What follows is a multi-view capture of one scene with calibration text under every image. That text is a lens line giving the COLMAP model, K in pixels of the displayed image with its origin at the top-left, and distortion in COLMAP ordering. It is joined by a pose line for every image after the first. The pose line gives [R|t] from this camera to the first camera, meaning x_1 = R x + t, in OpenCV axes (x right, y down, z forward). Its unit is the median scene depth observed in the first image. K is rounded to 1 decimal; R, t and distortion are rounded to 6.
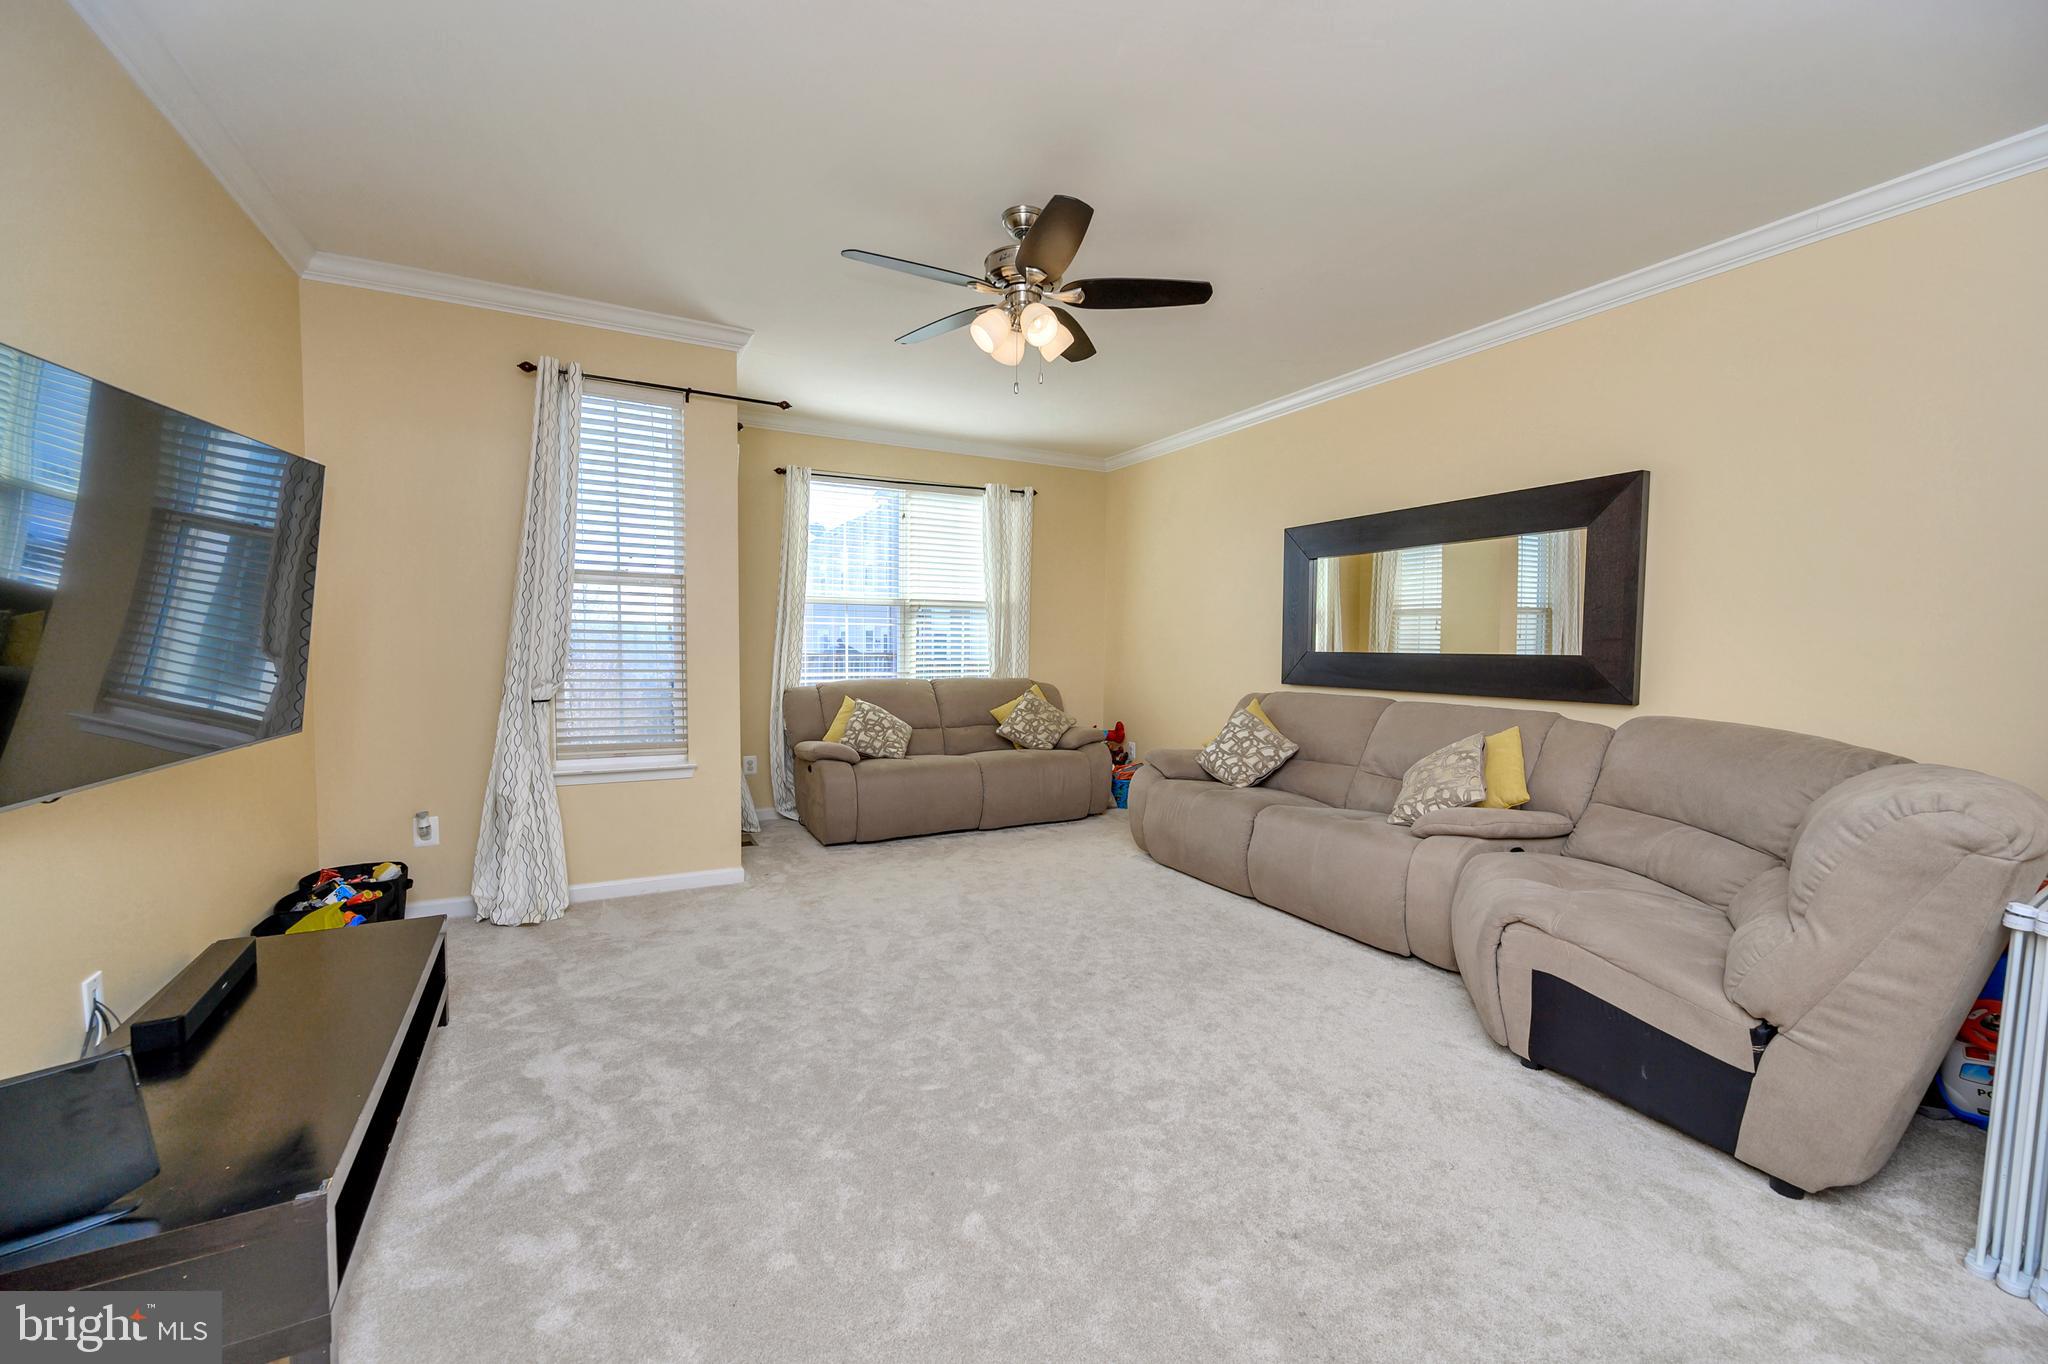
lens RADIAL K [[808.4, 0, 1022.0], [0, 808.4, 678.3], [0, 0, 1]] dist [0.001425, -0.000714]
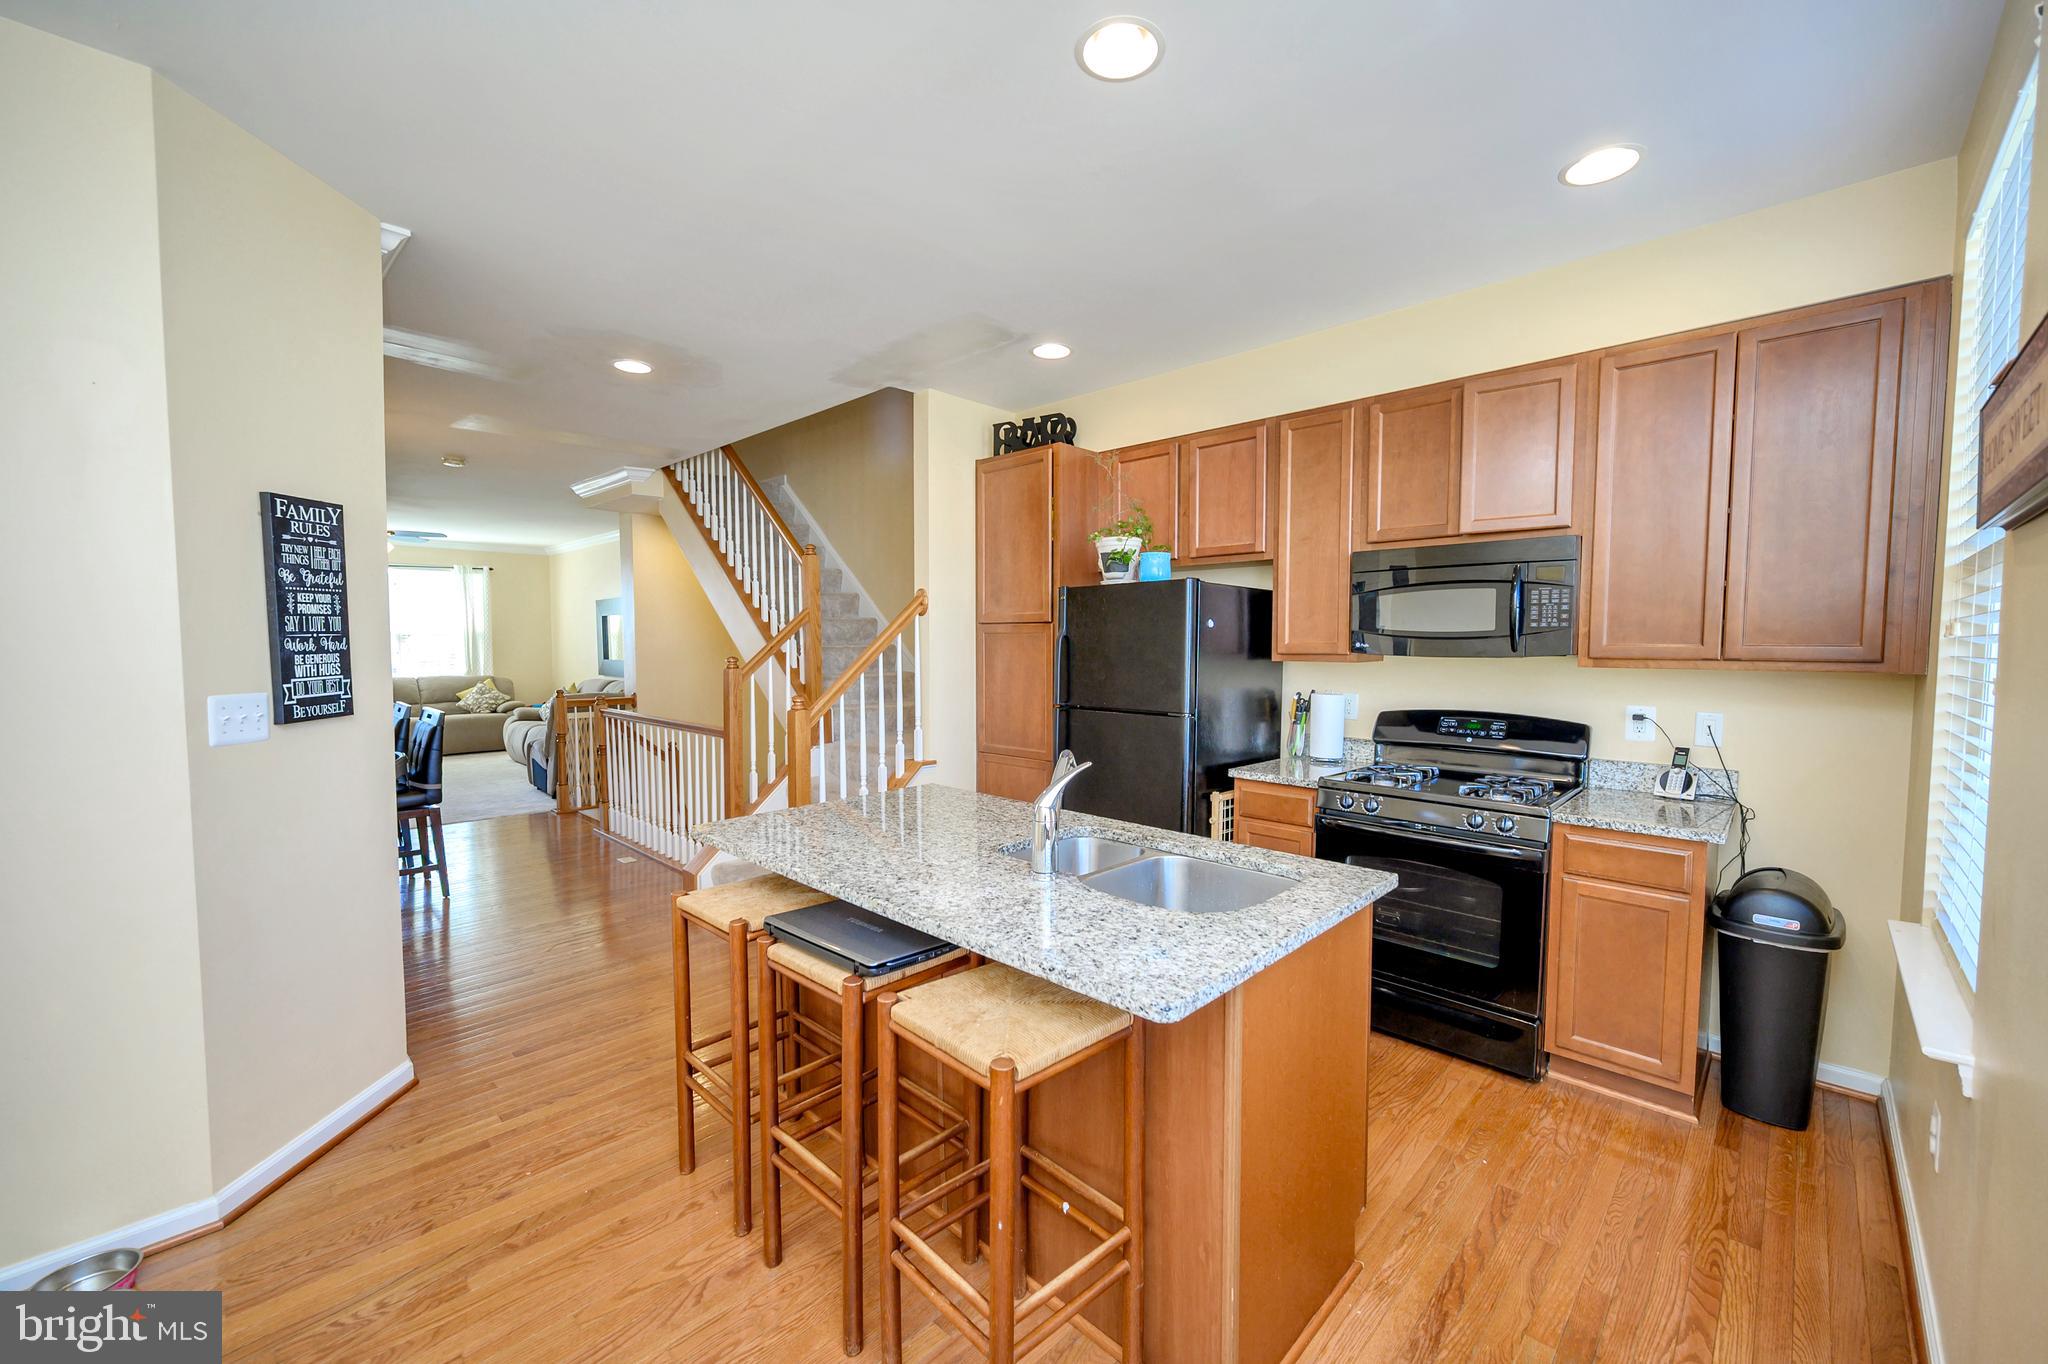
lens RADIAL K [[808.4, 0, 1034.9], [0, 808.4, 687.8], [0, 0, 1]] dist [0.001425, -0.000714]
pose [[0.947816, -0.028724, 0.317520, 0.958905], [0.023483, 0.999518, 0.020323, 0.032081], [-0.317950, -0.011807, 0.948034, -1.749502]]
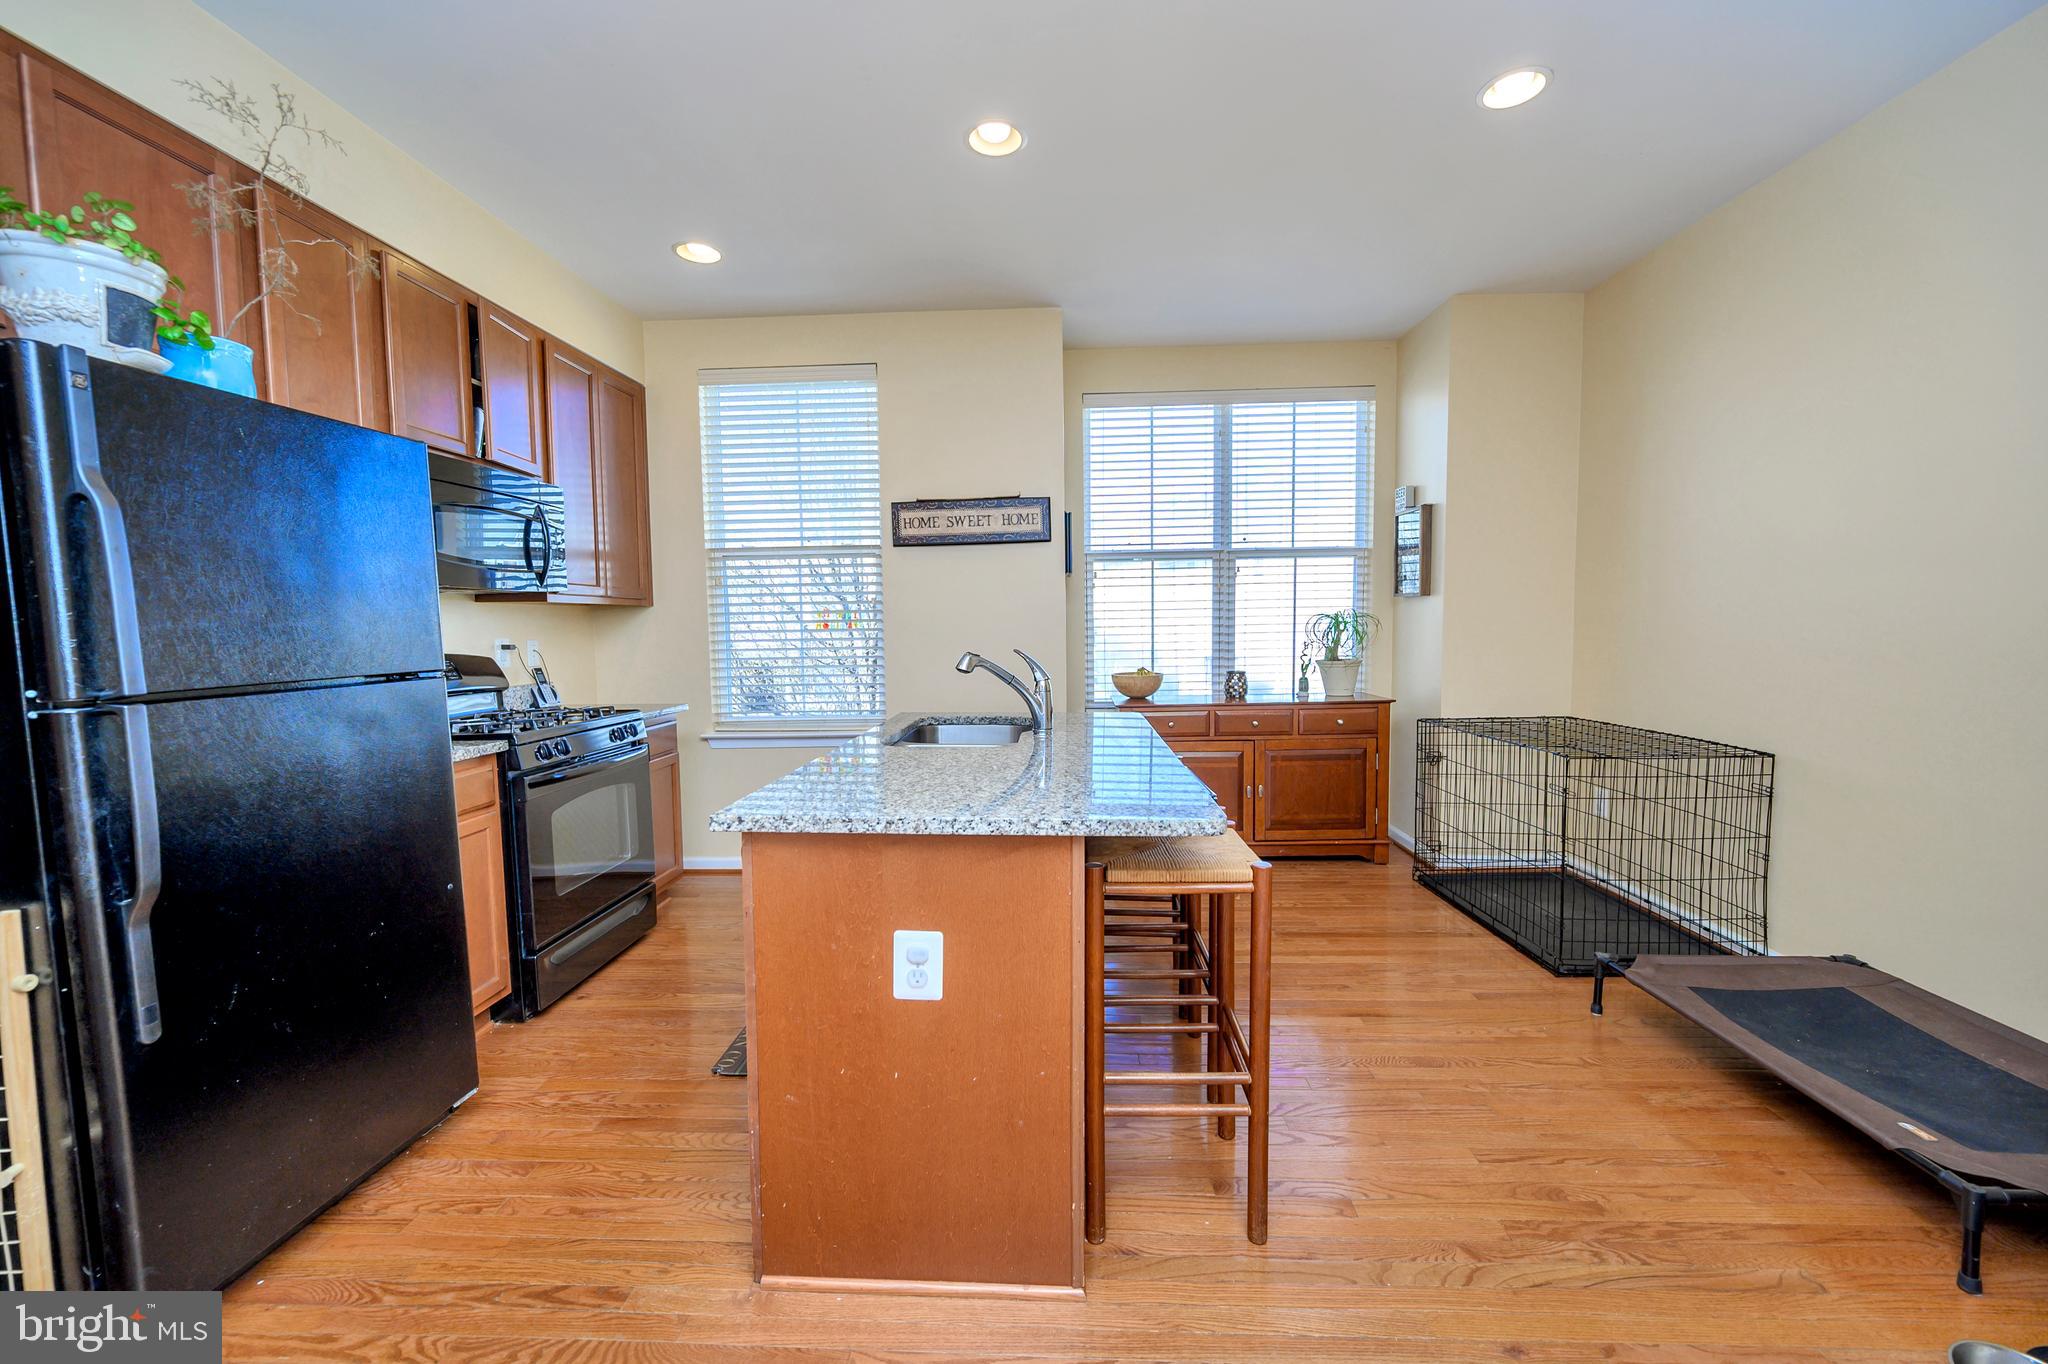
lens RADIAL K [[808.4, 0, 1029.7], [0, 808.4, 678.6], [0, 0, 1]] dist [0.001425, -0.000714]
pose [[-0.865472, -0.035440, 0.499703, 0.793421], [0.024265, 0.993358, 0.112477, 0.037106], [-0.500370, 0.109471, -0.858863, -0.701908]]
